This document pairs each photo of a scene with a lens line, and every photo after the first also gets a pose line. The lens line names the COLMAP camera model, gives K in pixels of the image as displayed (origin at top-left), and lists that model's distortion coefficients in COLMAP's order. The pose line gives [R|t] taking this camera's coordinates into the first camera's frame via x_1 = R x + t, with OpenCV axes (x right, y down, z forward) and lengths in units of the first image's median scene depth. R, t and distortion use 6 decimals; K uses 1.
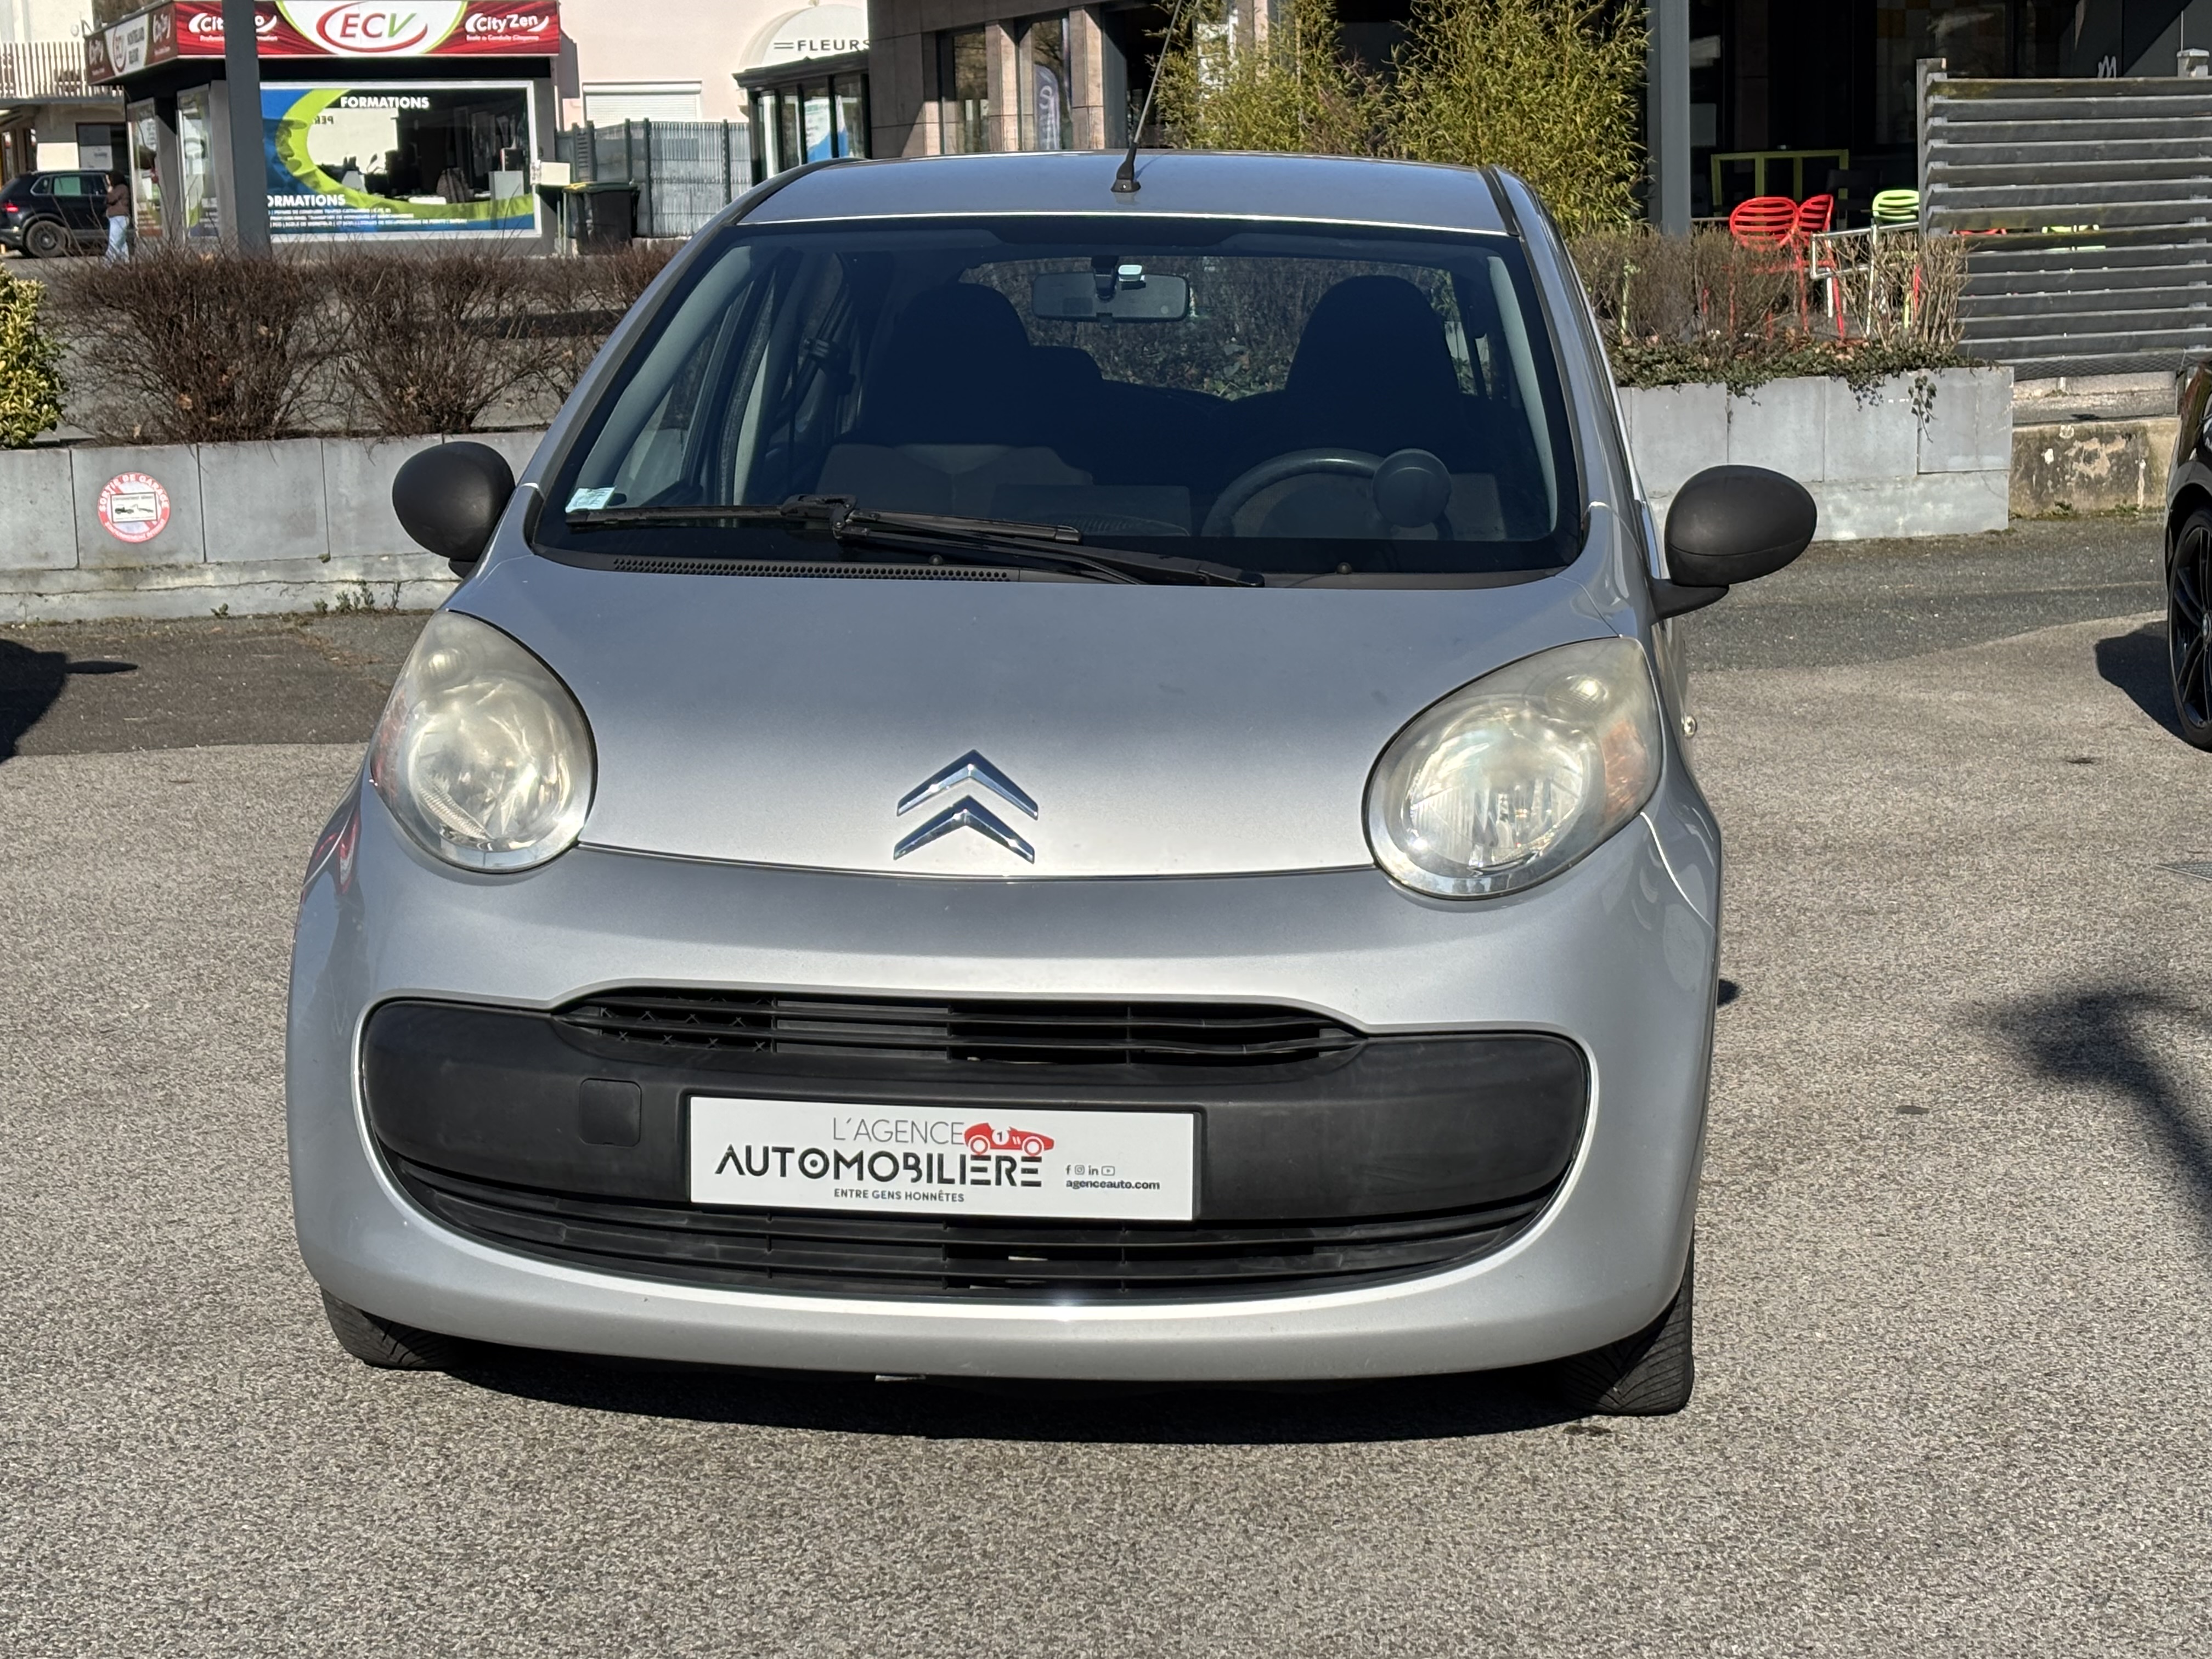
lens RADIAL K [[3969.8, 0, 1106.0], [0, 3969.8, 829.5], [0, 0, 1]] dist [0.284571, -1.316522]
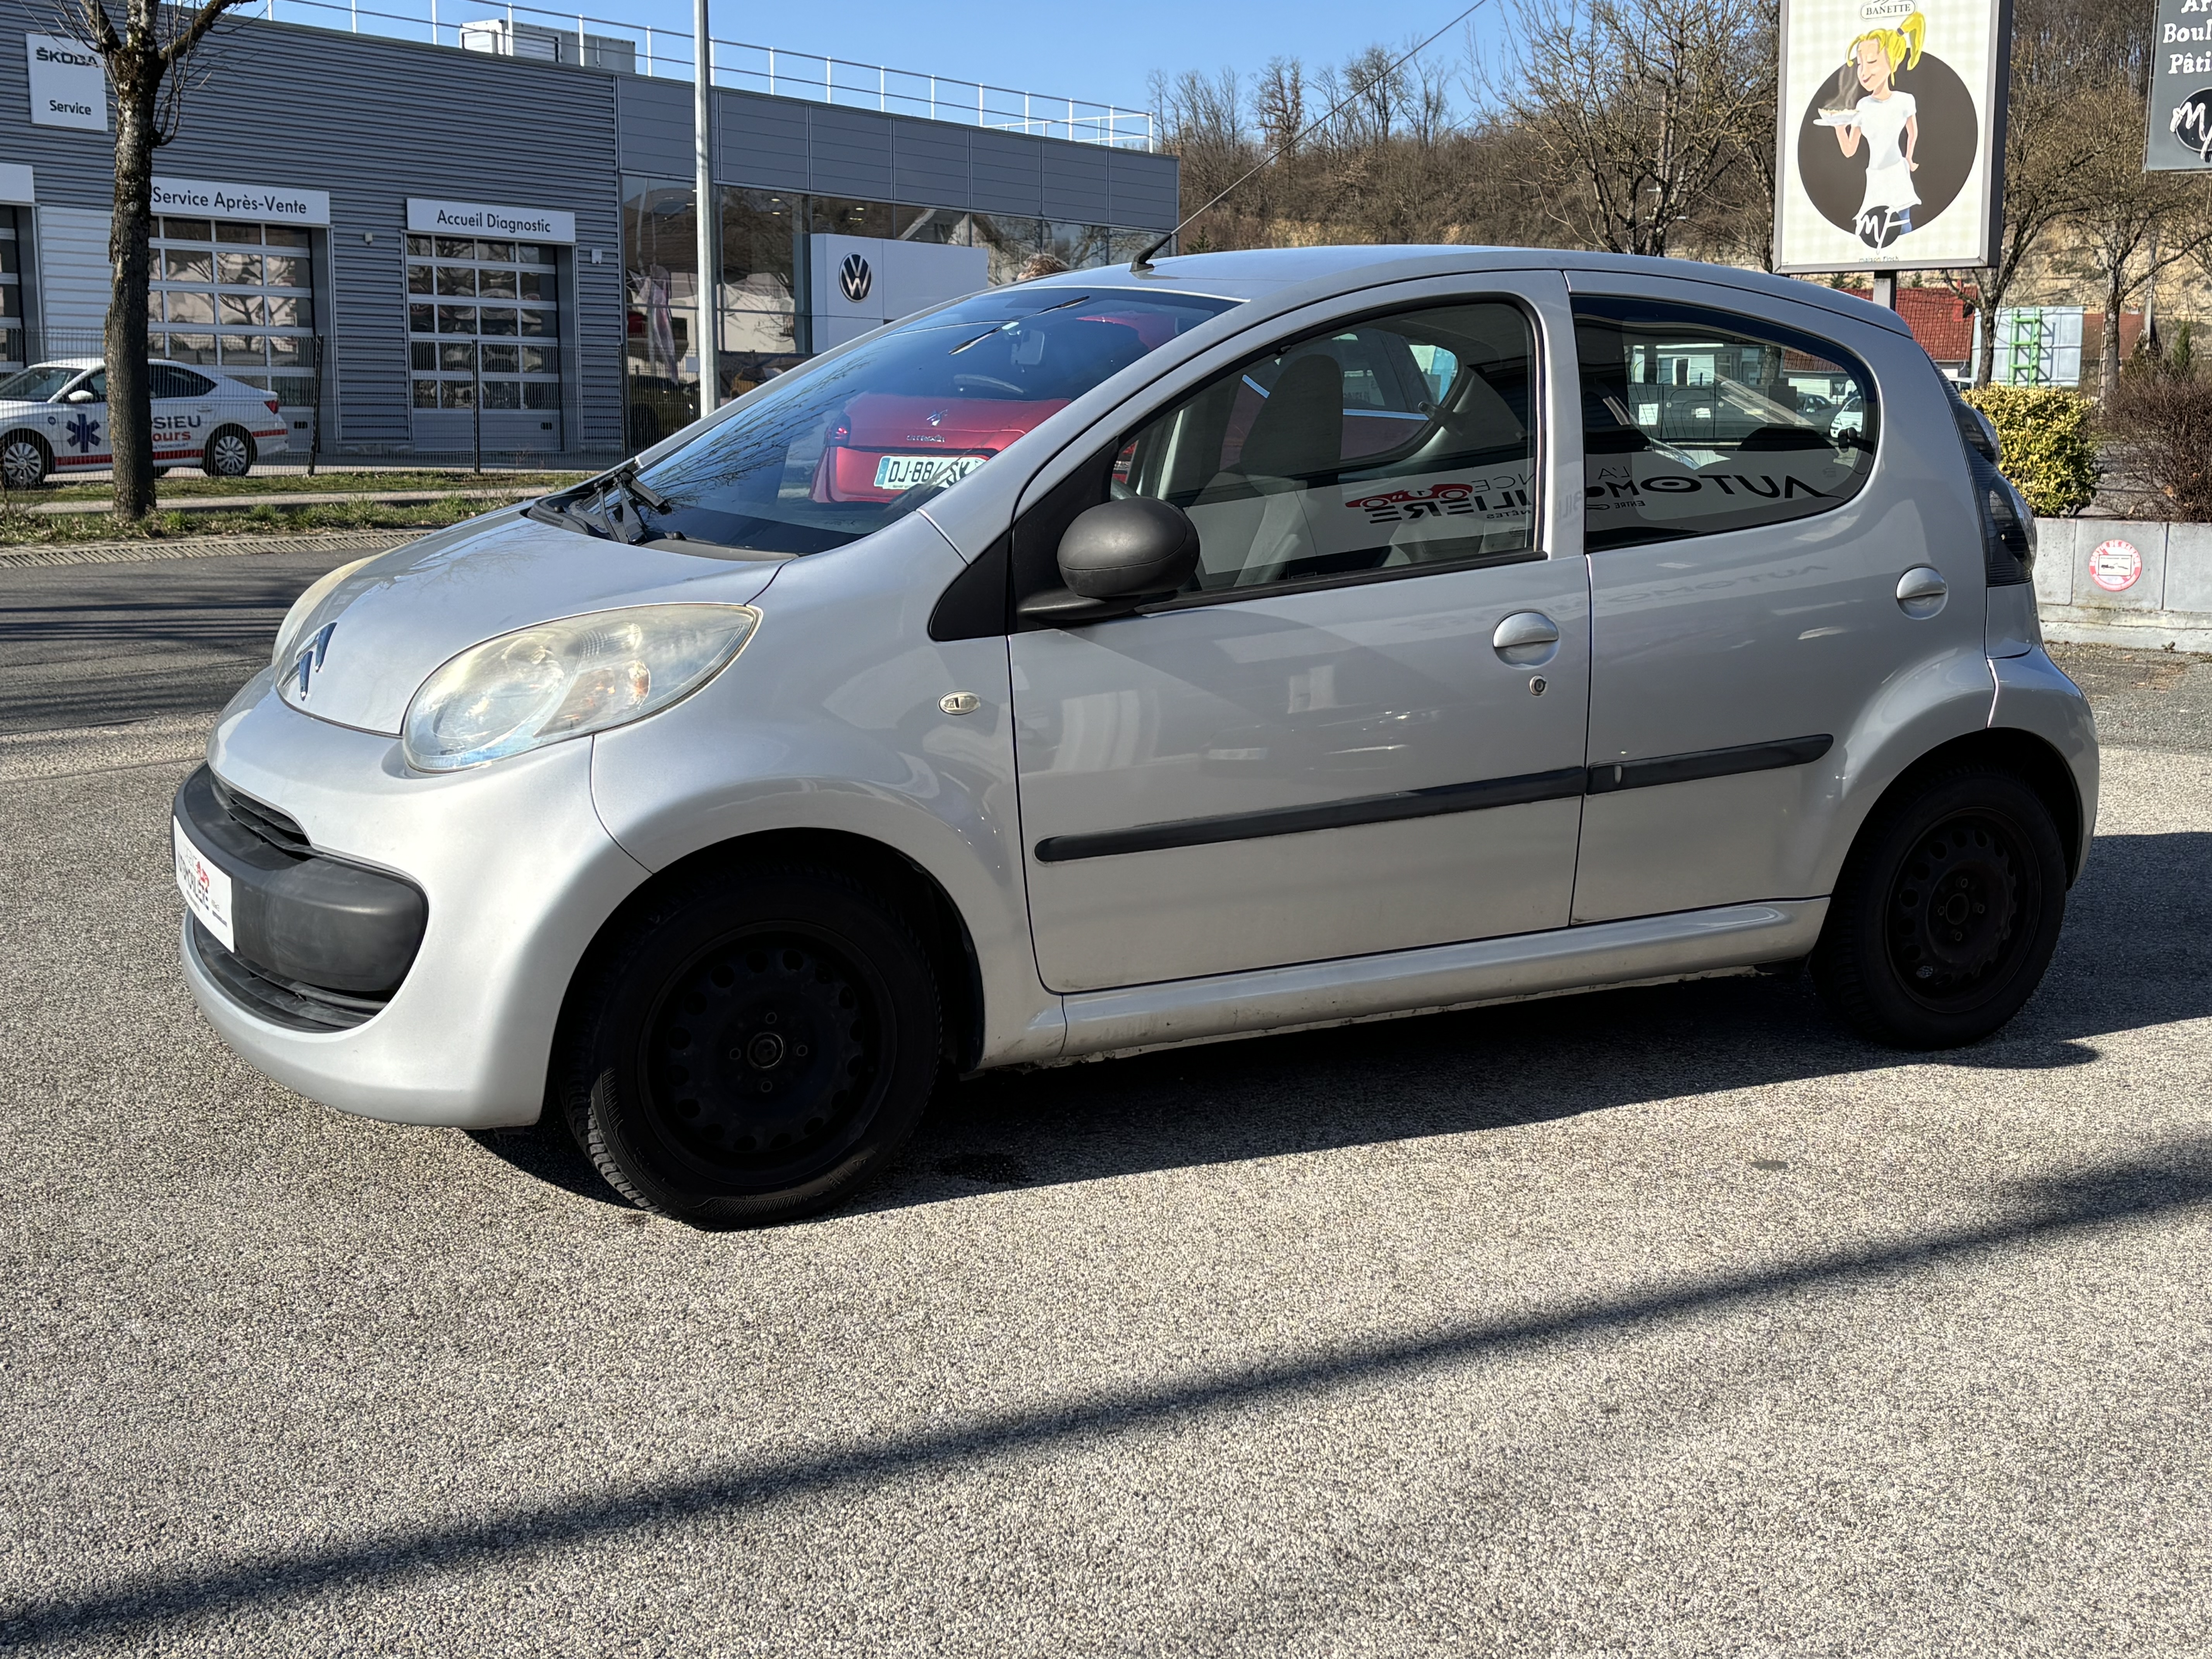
lens RADIAL K [[2527.9, 0, 1123.5], [0, 2527.9, 802.6], [0, 0, 1]] dist [0.146947, -0.380436]
pose [[0.575201, 0.156807, -0.802842, 0.863650], [-0.148694, 0.985147, 0.085881, -0.075512], [0.804384, 0.069978, 0.589974, 0.653654]]
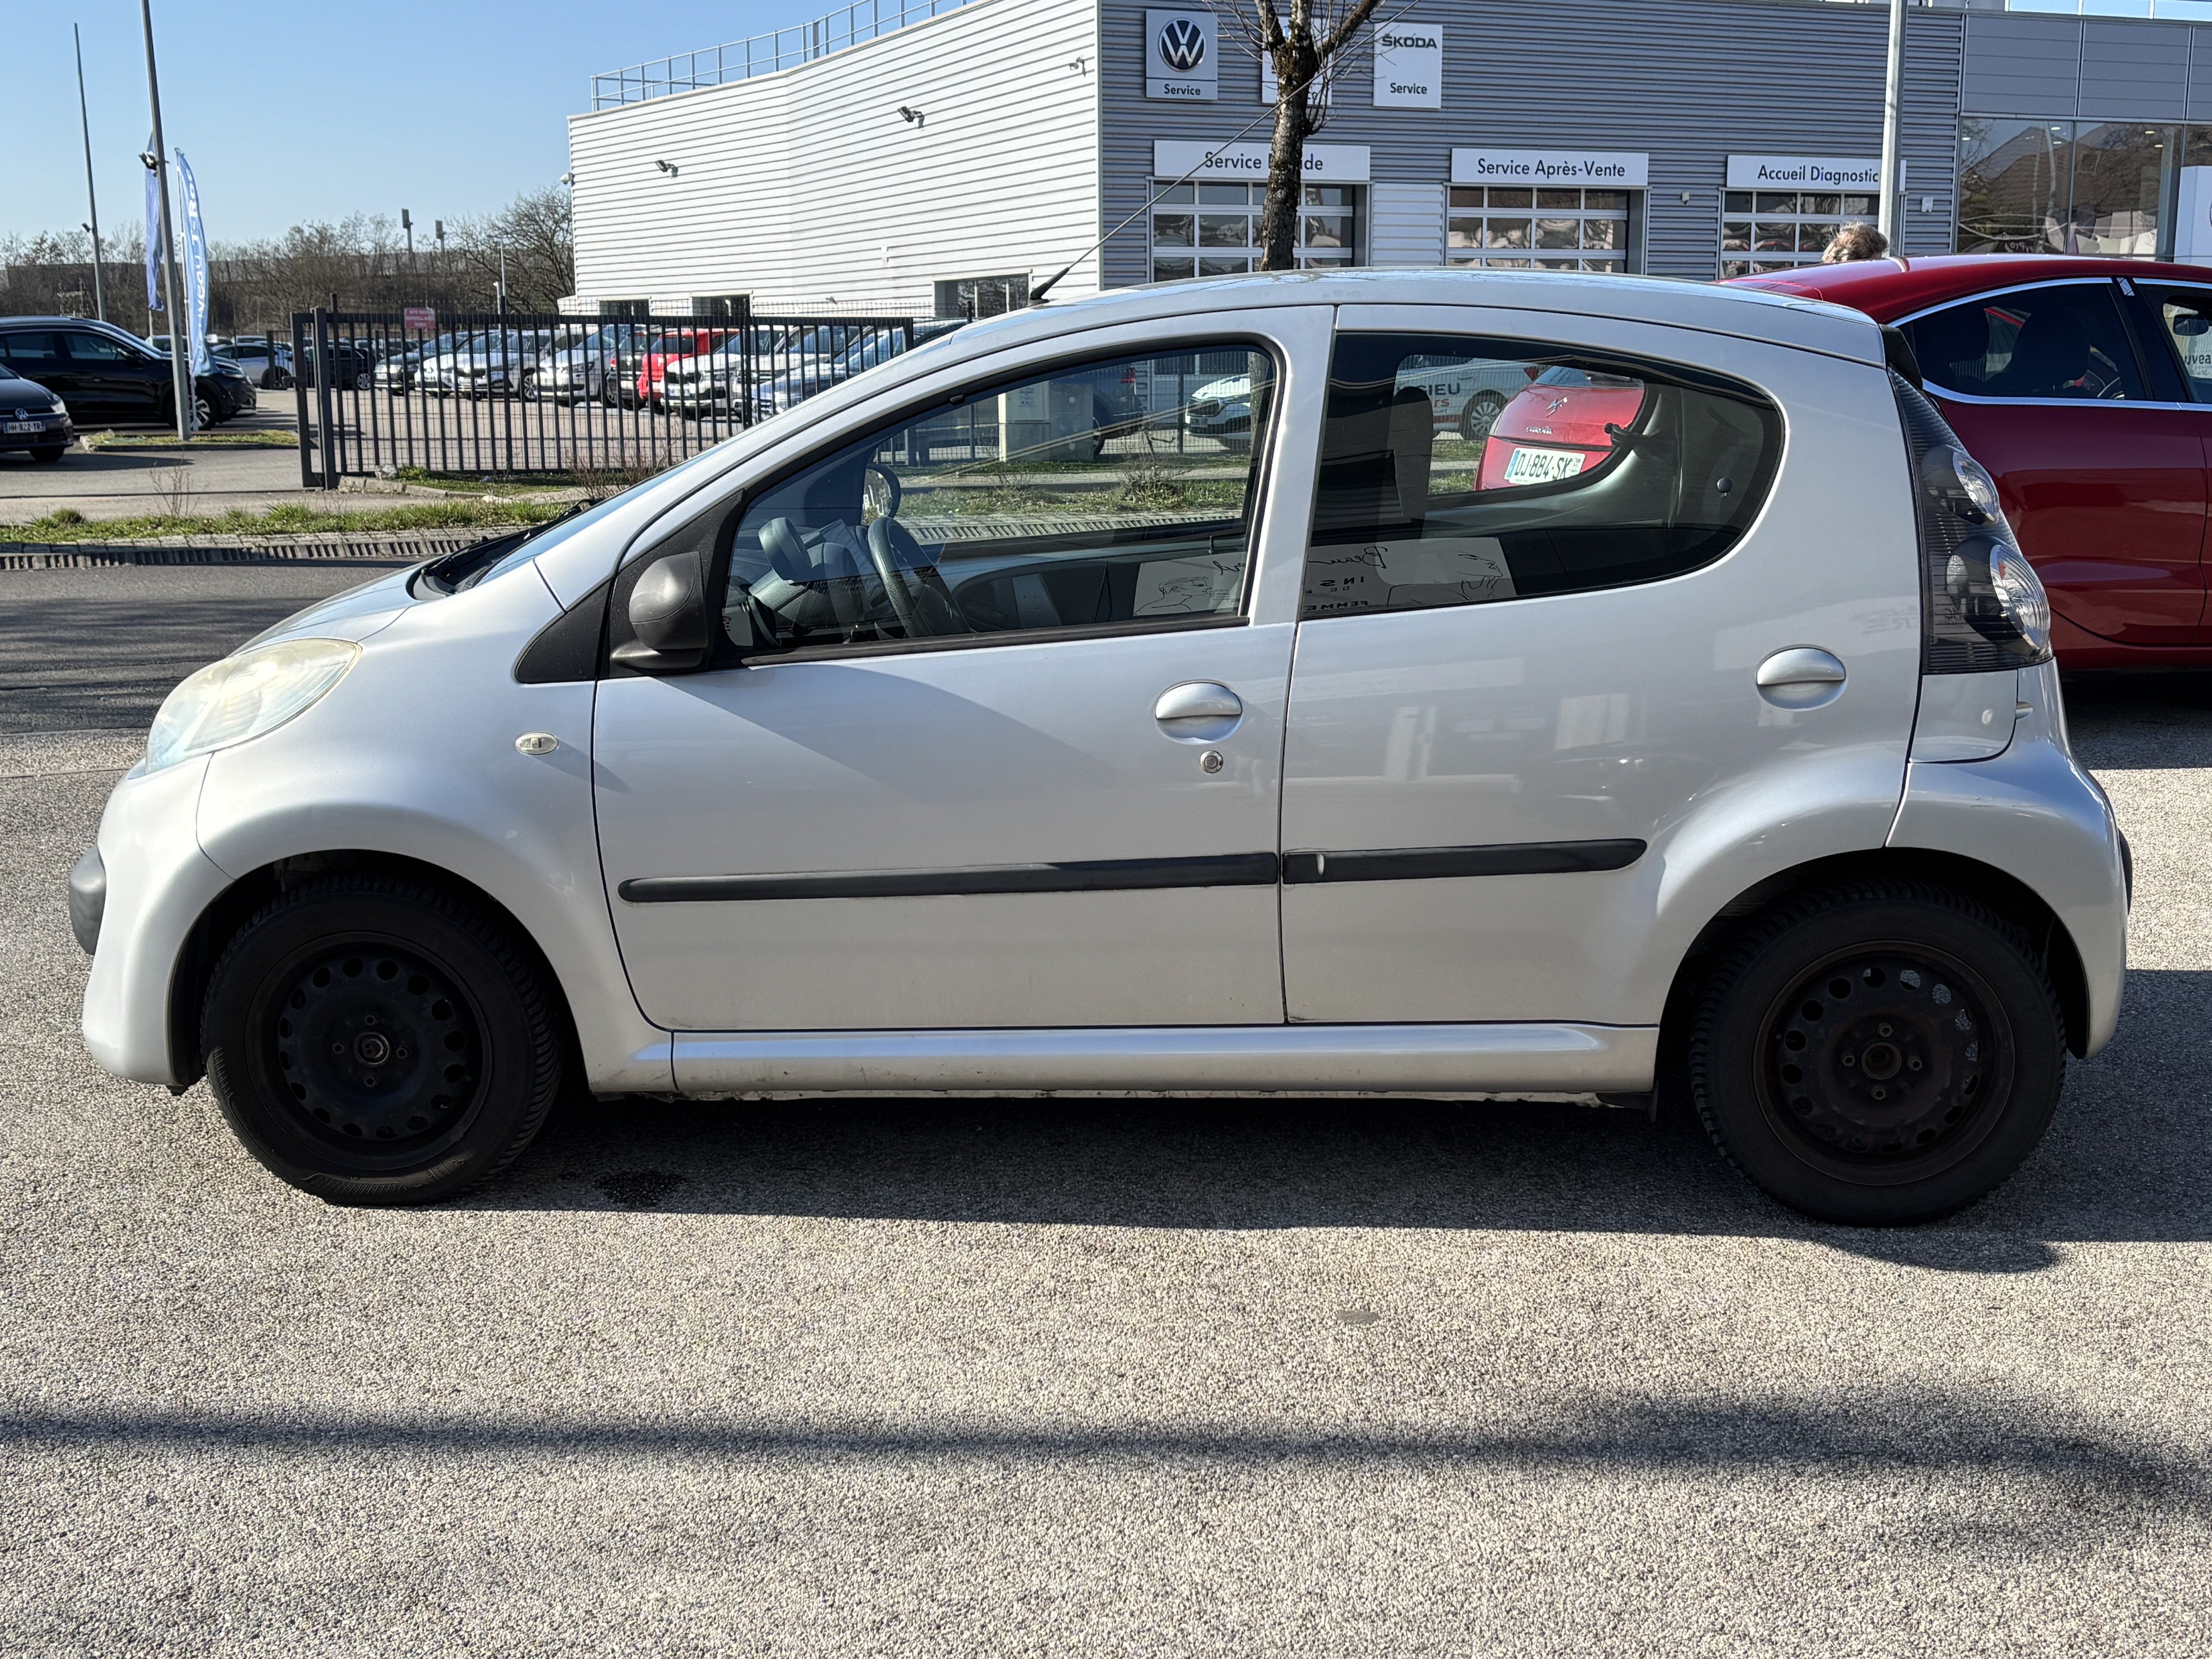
lens RADIAL K [[2539.1, 0, 1178.1], [0, 2539.1, 826.0], [0, 0, 1]] dist [0.145603, -0.410164]
pose [[0.076097, 0.209456, -0.974853, 1.042518], [-0.153701, 0.968466, 0.196086, -0.207731], [0.985183, 0.134914, 0.105891, 1.227027]]
